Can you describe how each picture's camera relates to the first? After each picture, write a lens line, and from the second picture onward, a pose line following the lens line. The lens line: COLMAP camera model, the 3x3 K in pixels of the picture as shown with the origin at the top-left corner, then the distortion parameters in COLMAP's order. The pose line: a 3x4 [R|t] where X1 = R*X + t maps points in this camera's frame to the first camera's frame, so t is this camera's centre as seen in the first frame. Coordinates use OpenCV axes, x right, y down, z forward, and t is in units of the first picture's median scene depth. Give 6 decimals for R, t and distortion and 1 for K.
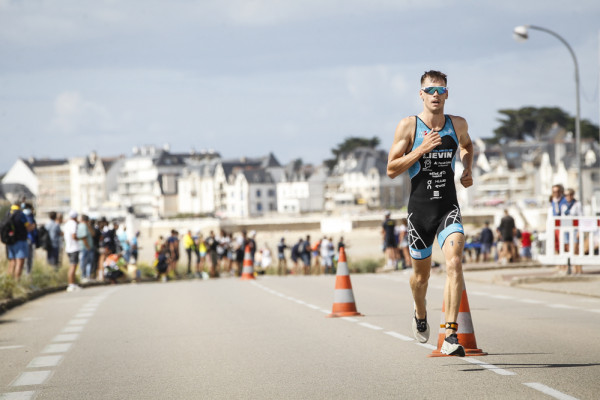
lens RADIAL K [[3782.6, 0, 300.0], [0, 3782.6, 200.0], [0, 0, 1]] dist [0.848918, 30.030799]
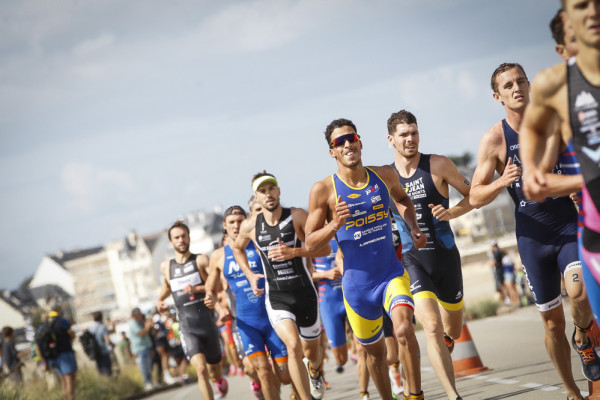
lens RADIAL K [[3546.1, 0, 300.0], [0, 3546.1, 200.0], [0, 0, 1]] dist [0.251943, 17.271451]
pose [[0.983513, -0.177631, -0.033890, 0.008646], [0.177030, 0.984002, -0.020016, 0.002566], [0.036903, 0.013686, 0.999225, 0.232543]]
